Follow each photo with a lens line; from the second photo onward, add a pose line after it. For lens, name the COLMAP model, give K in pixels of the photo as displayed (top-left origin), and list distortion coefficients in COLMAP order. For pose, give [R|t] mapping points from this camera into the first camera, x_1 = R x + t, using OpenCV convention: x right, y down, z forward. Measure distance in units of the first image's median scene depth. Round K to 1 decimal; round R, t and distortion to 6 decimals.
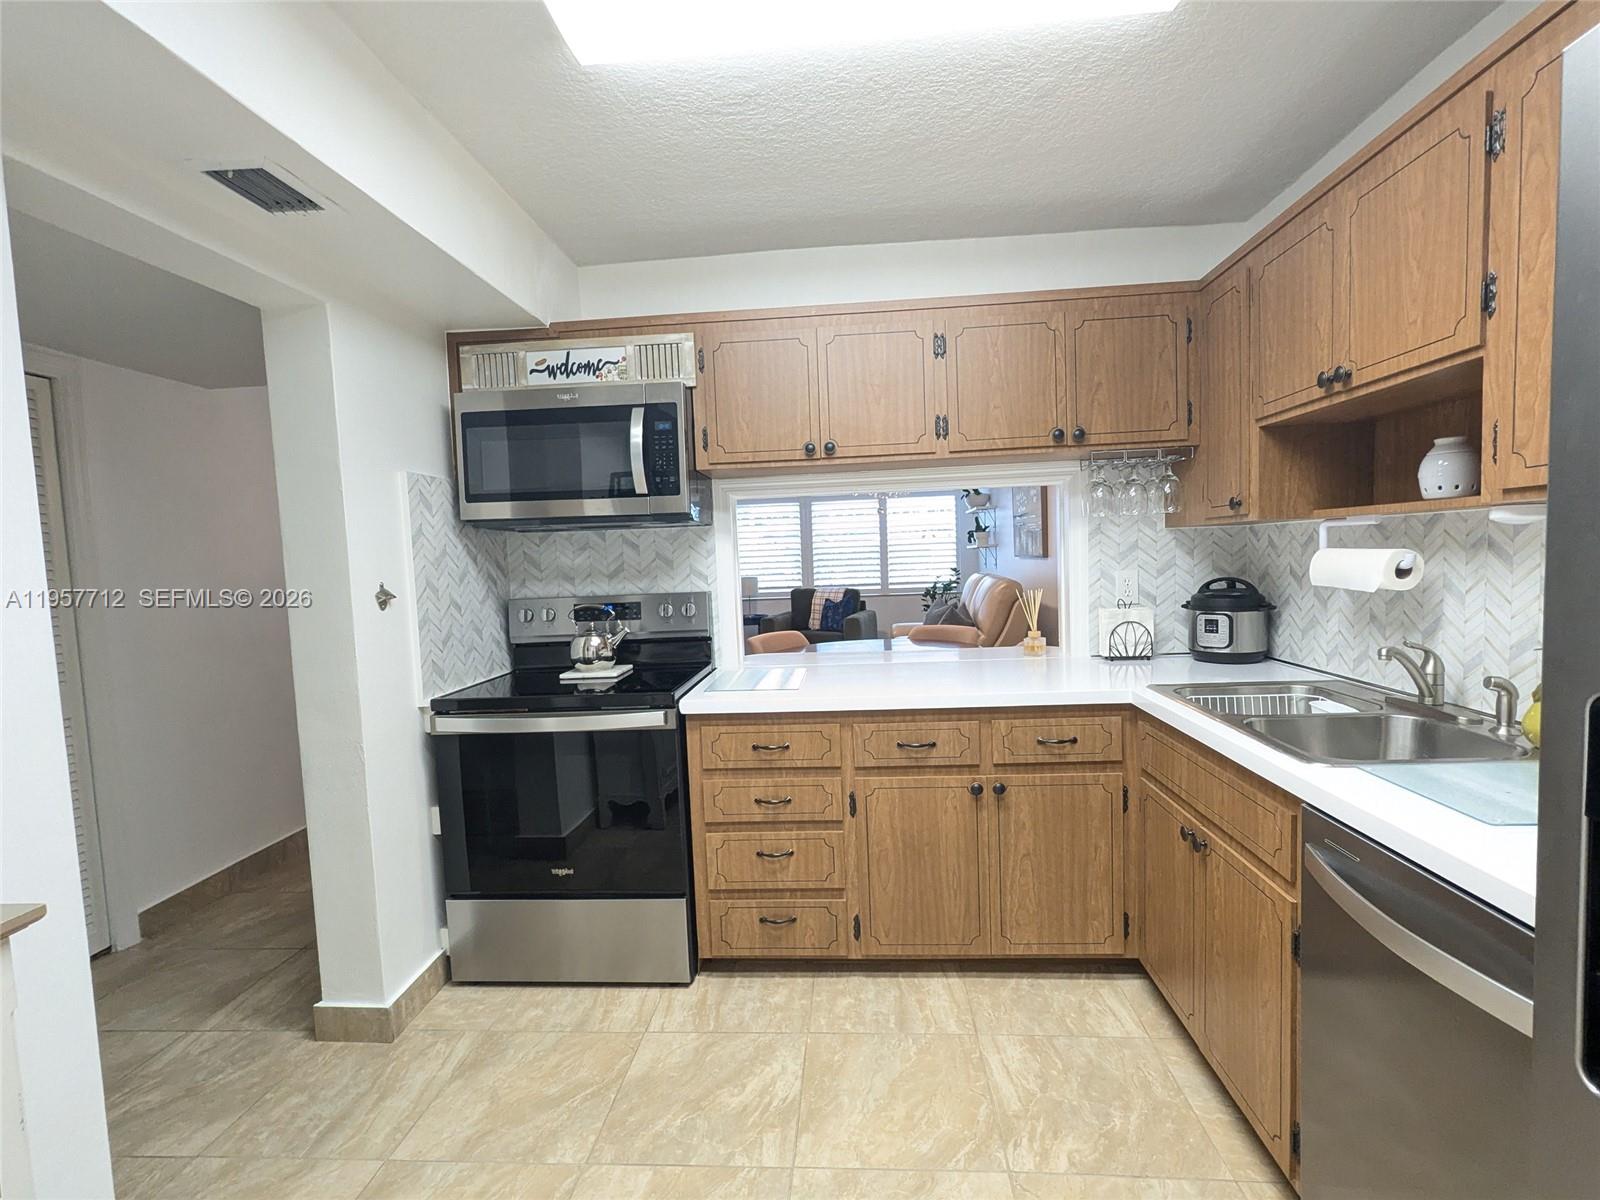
lens RADIAL K [[752.3, 0, 805.4], [0, 752.3, 608.2], [0, 0, 1]] dist [-0.003696, 0.000614]
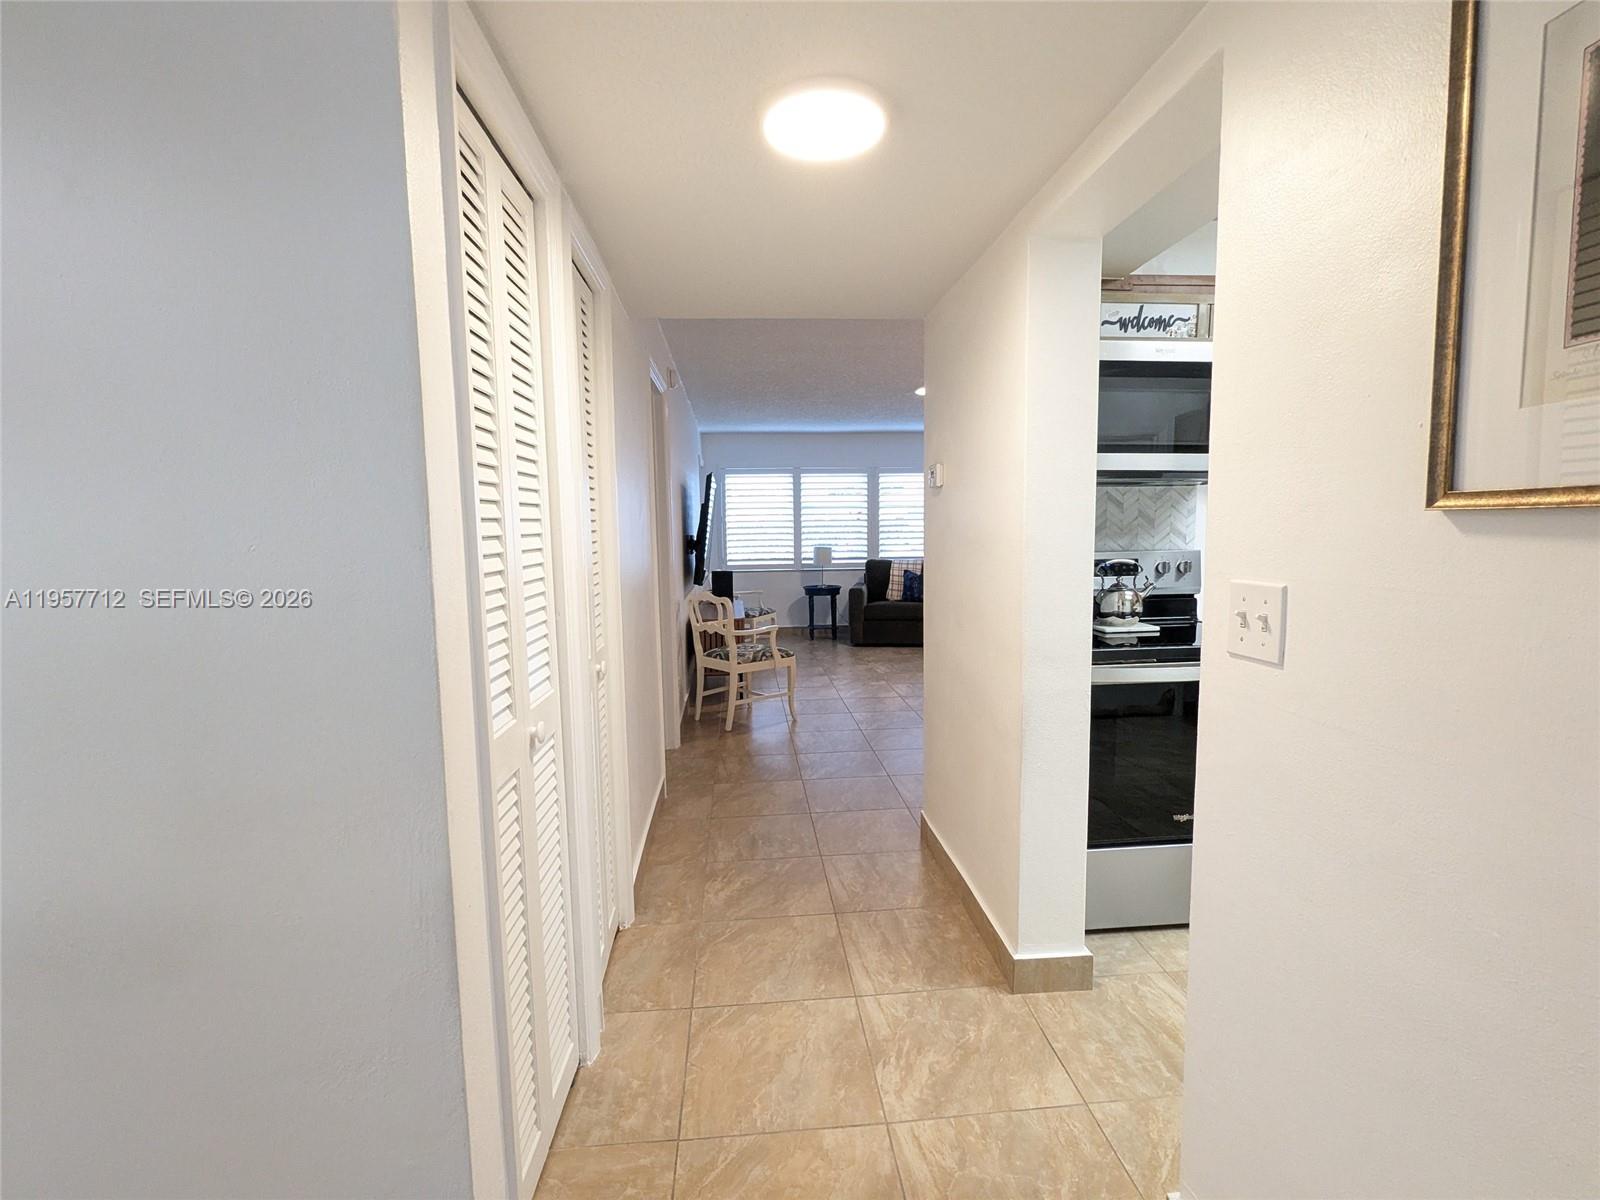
lens RADIAL K [[752.3, 0, 805.4], [0, 752.3, 608.2], [0, 0, 1]] dist [-0.003696, 0.000614]
pose [[0.987252, 0.007576, 0.158983, -1.000498], [-0.012342, 0.999503, 0.029013, 0.041983], [-0.158684, -0.030605, 0.986855, 0.078270]]
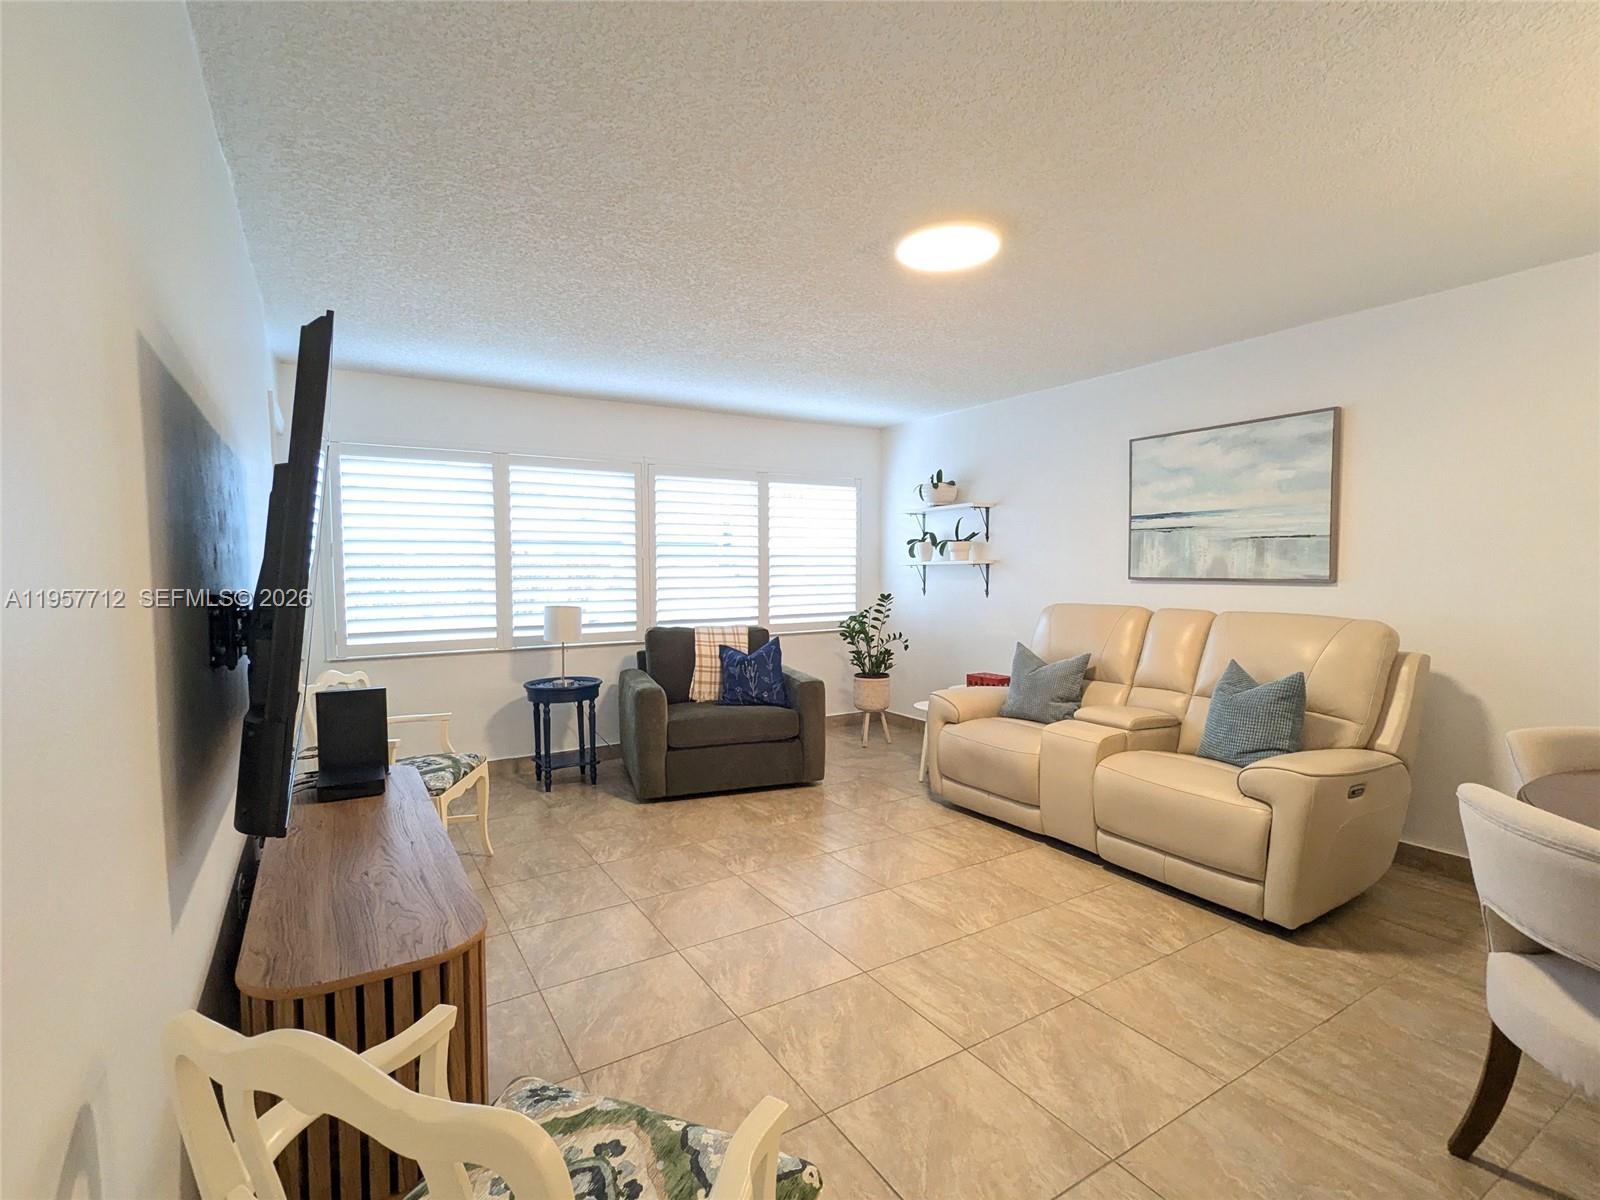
lens RADIAL K [[752.3, 0, 805.4], [0, 752.3, 608.2], [0, 0, 1]] dist [-0.003696, 0.000614]
pose [[0.805943, 0.002926, 0.591985, -0.963770], [0.015683, 0.999531, -0.026291, -0.092530], [-0.591785, 0.030473, 0.805520, 1.912868]]
